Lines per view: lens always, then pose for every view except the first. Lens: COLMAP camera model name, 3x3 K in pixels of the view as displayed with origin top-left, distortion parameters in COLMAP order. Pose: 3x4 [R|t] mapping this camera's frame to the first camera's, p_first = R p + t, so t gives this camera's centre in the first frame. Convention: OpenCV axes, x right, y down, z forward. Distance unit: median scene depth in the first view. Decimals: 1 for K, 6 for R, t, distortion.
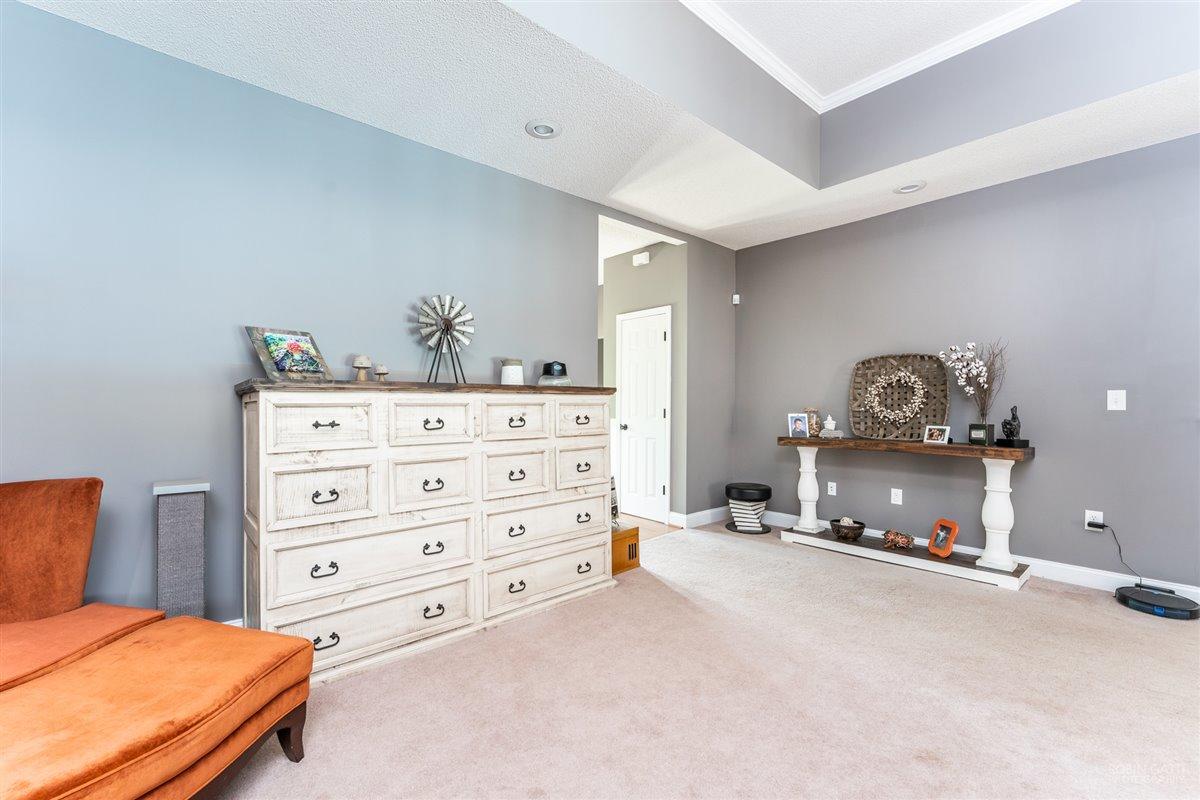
lens RADIAL K [[497.1, 0, 585.5], [0, 497.1, 405.5], [0, 0, 1]] dist [-0.001072, 0.000213]
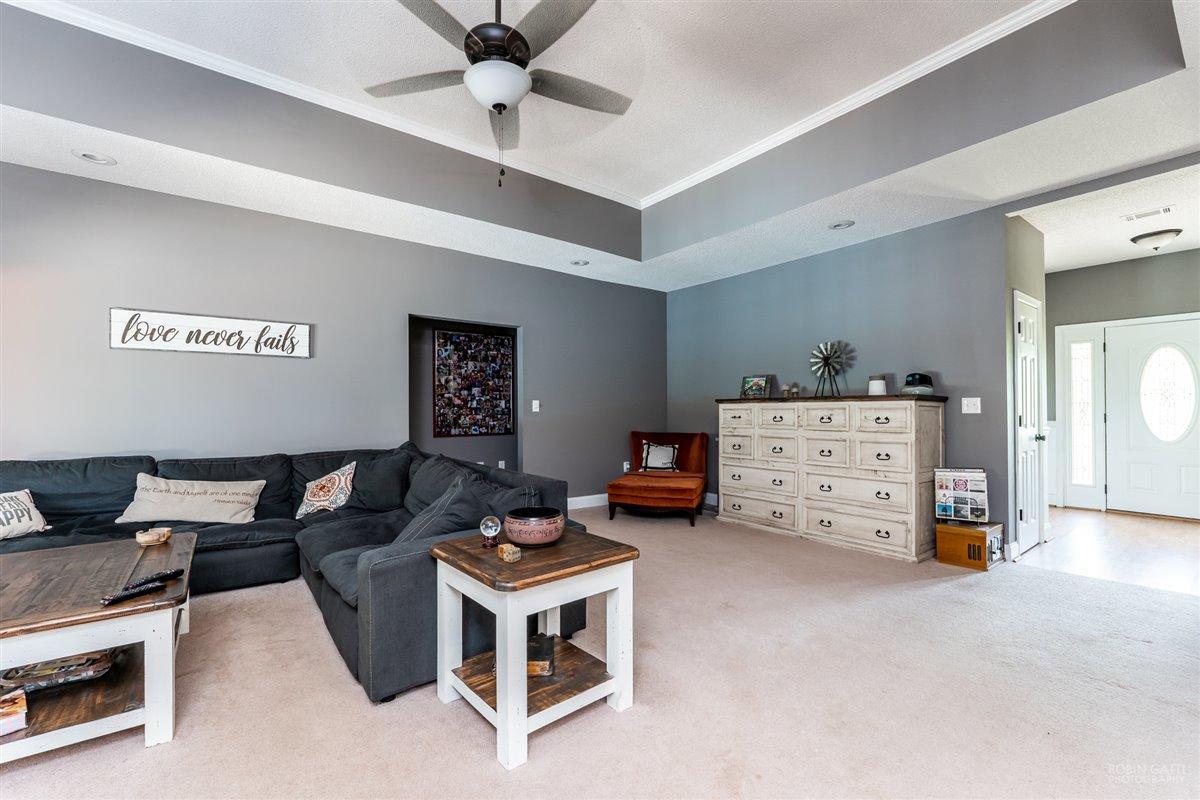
lens RADIAL K [[497.1, 0, 585.5], [0, 497.1, 405.5], [0, 0, 1]] dist [-0.001072, 0.000213]
pose [[-0.087509, -0.006930, -0.996140, 1.512563], [-0.000159, 0.999976, -0.006943, -0.000773], [0.996164, -0.000450, -0.087508, 0.371647]]
